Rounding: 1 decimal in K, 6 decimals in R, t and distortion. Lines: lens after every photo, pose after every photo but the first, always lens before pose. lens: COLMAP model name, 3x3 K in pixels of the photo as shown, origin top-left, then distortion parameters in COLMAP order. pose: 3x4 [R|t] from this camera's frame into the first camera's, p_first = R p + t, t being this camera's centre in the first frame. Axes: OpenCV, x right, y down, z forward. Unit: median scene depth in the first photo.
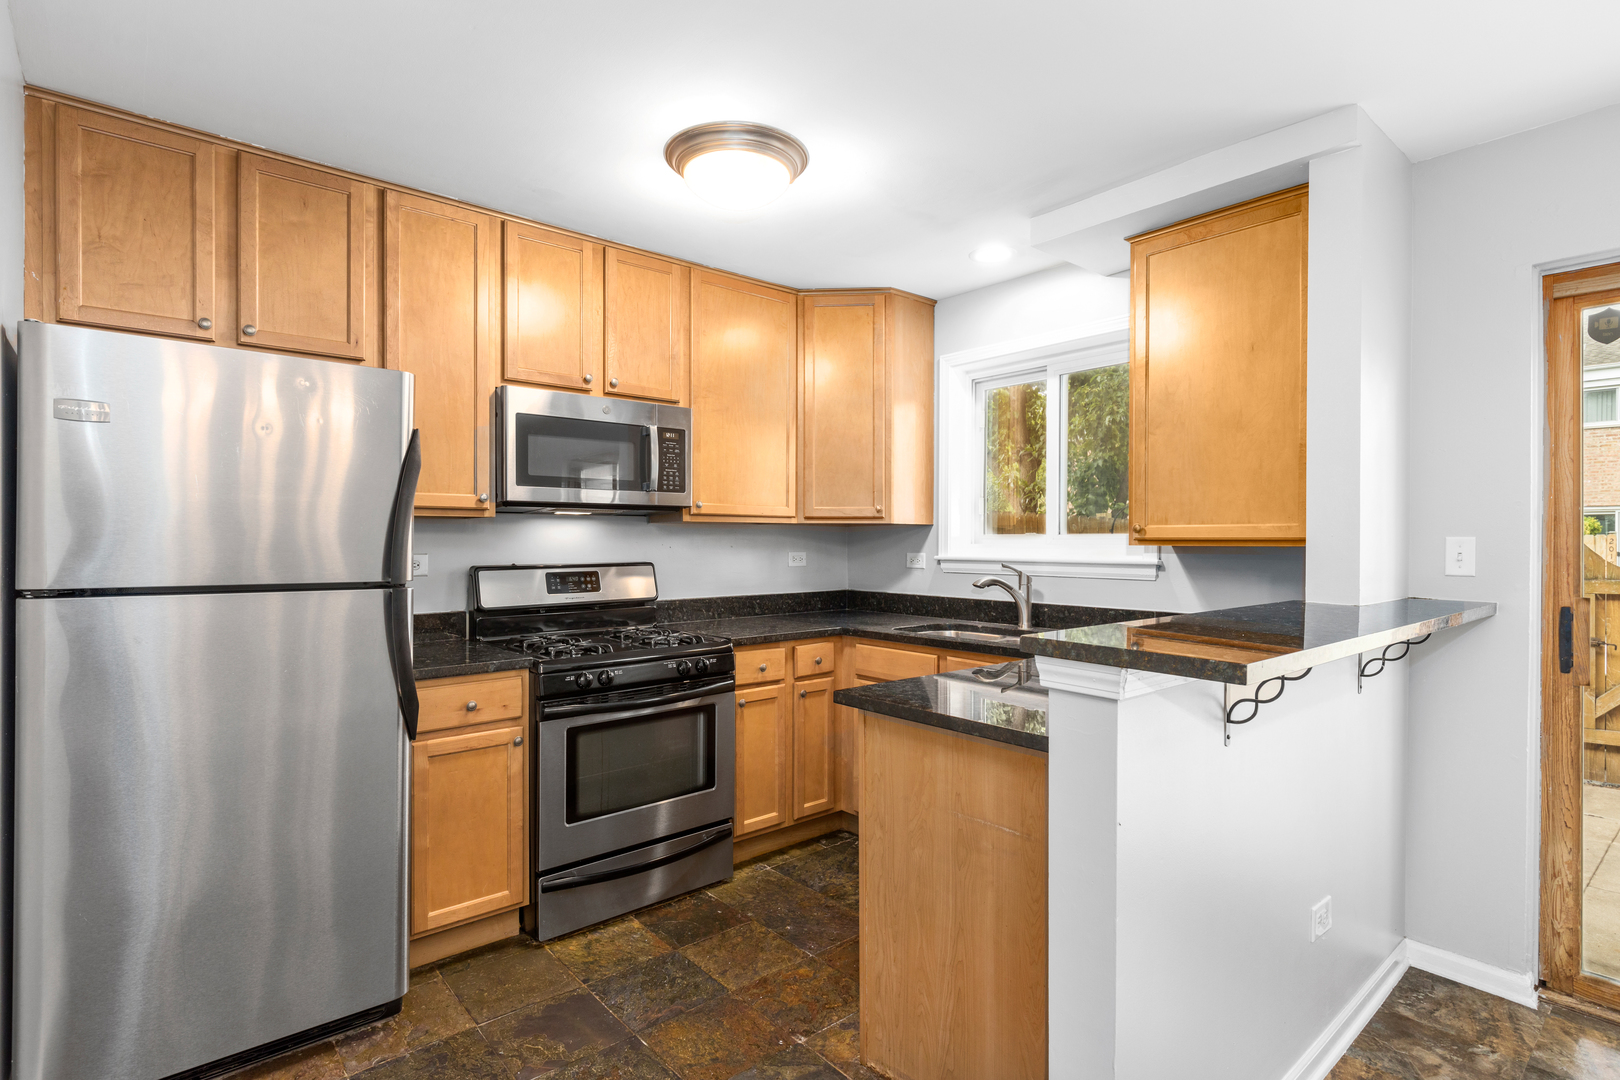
lens RADIAL K [[798.8, 0, 804.9], [0, 798.8, 542.2], [0, 0, 1]] dist [-0.002582, -0.000595]
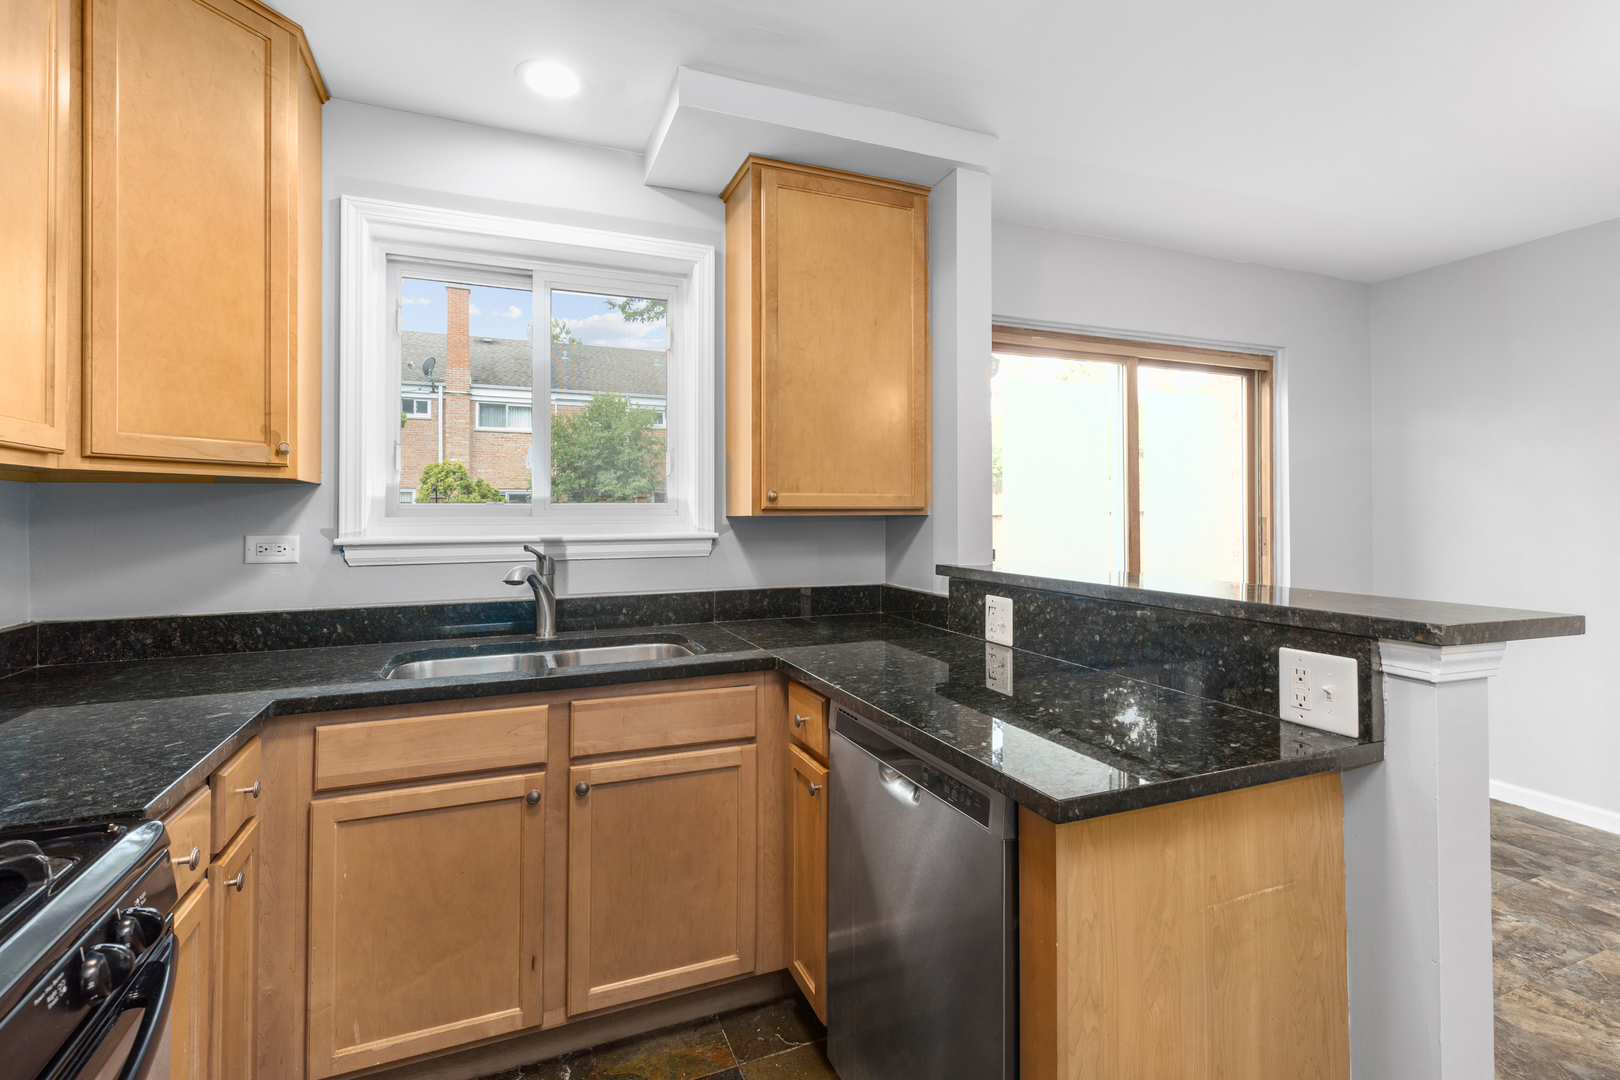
lens RADIAL K [[741.2, 0, 808.7], [0, 741.2, 506.2], [0, 0, 1]] dist [0.002127, 0.000108]
pose [[0.312339, 0.006983, 0.949945, -0.294388], [0.005478, 0.999943, -0.009151, 0.000720], [-0.949955, 0.008062, 0.312283, 0.635351]]
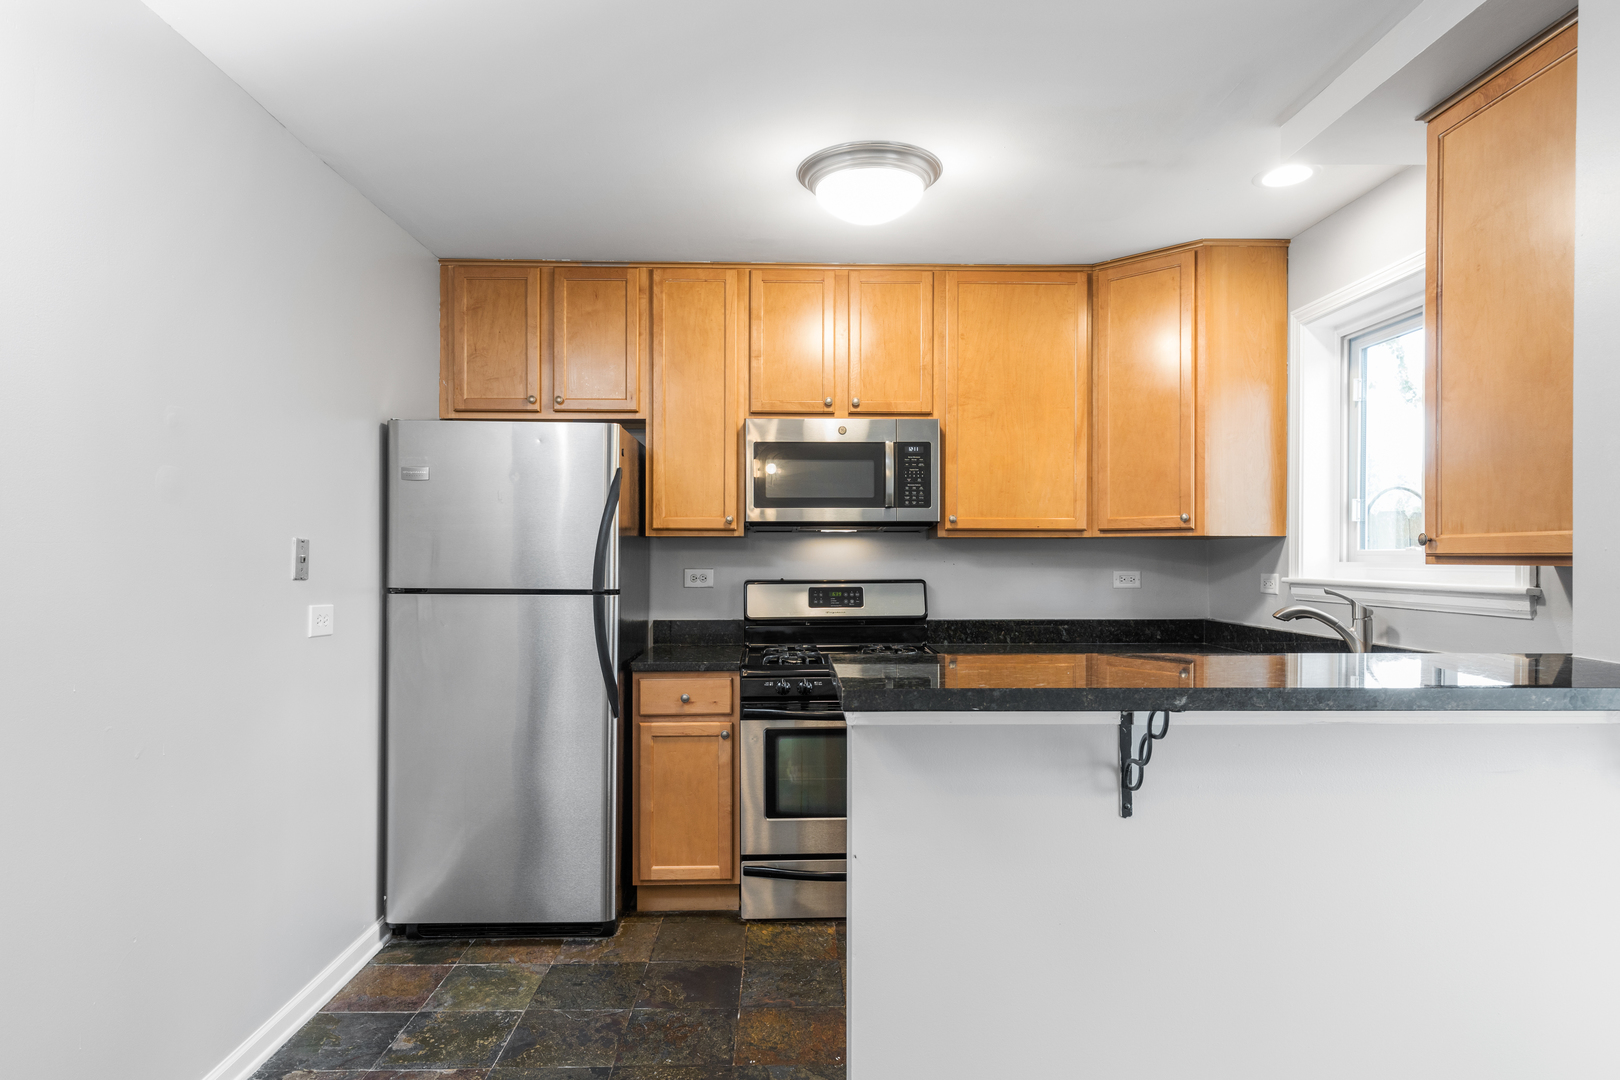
lens RADIAL K [[915.7, 0, 807.6], [0, 915.7, 552.5], [0, 0, 1]] dist [0.004157, 0.000447]
pose [[0.777835, -0.003009, -0.628461, 0.445391], [-0.001155, 0.999980, -0.006217, -0.000720], [0.628468, 0.005562, 0.777816, 0.051716]]
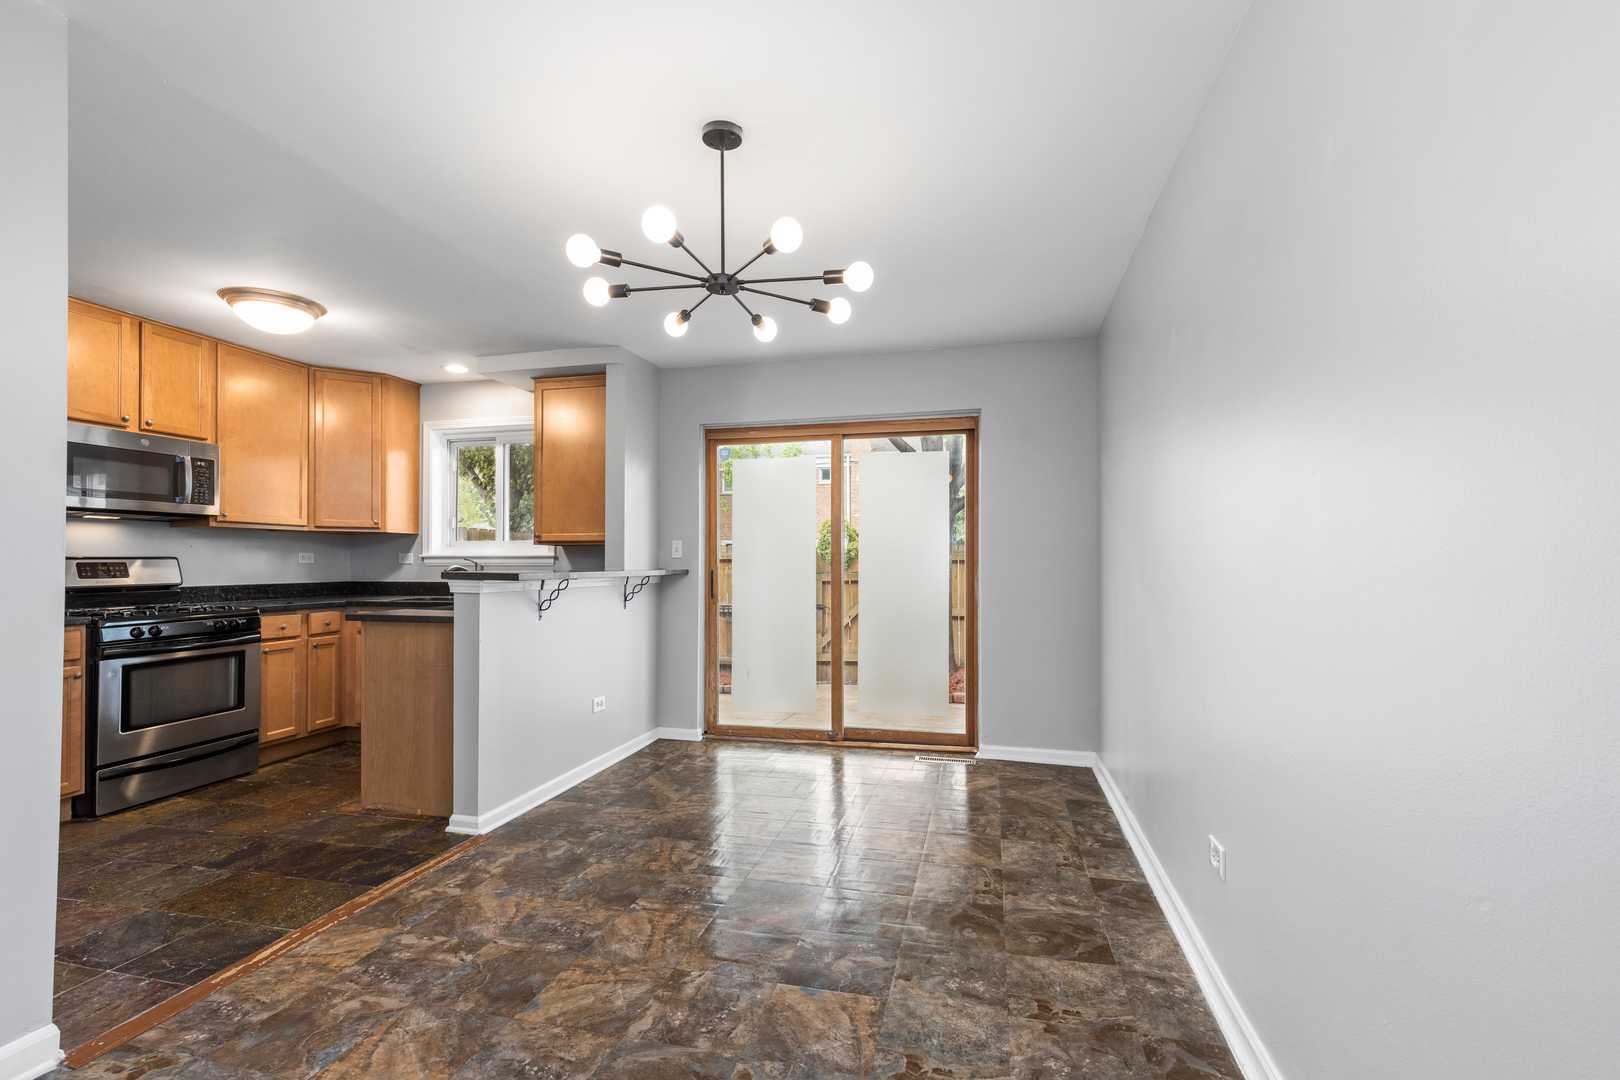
lens RADIAL K [[728.8, 0, 814.0], [0, 728.8, 555.7], [0, 0, 1]] dist [0.001106, -0.000152]
pose [[0.809385, 0.003422, 0.587268, -0.051400], [0.003397, 0.999939, -0.010508, 0.044419], [-0.587268, 0.010500, 0.809324, -0.668604]]
